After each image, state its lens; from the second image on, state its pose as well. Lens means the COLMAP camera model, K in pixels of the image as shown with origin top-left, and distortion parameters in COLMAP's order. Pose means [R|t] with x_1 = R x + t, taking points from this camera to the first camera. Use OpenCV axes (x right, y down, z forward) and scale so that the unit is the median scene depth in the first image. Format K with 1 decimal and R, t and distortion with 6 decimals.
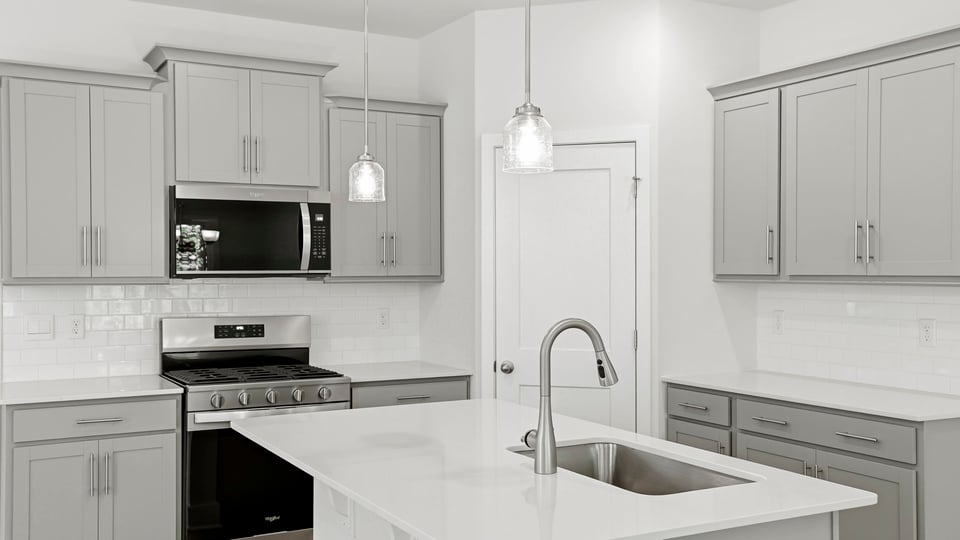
lens RADIAL K [[941.5, 0, 467.7], [0, 941.5, 261.8], [0, 0, 1]] dist [0.041127, 0.021863]
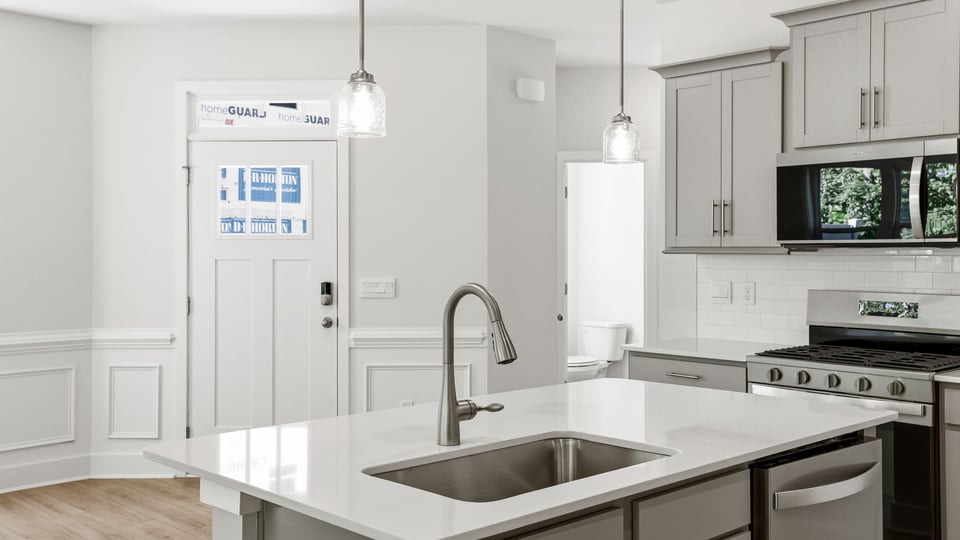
lens RADIAL K [[941.5, 0, 467.7], [0, 941.5, 261.8], [0, 0, 1]] dist [0.041127, 0.021863]
pose [[0.260421, 0.012071, -0.965420, 0.532531], [0.007573, 0.999866, 0.014544, 0.014010], [0.965465, -0.011099, 0.260294, 0.404688]]
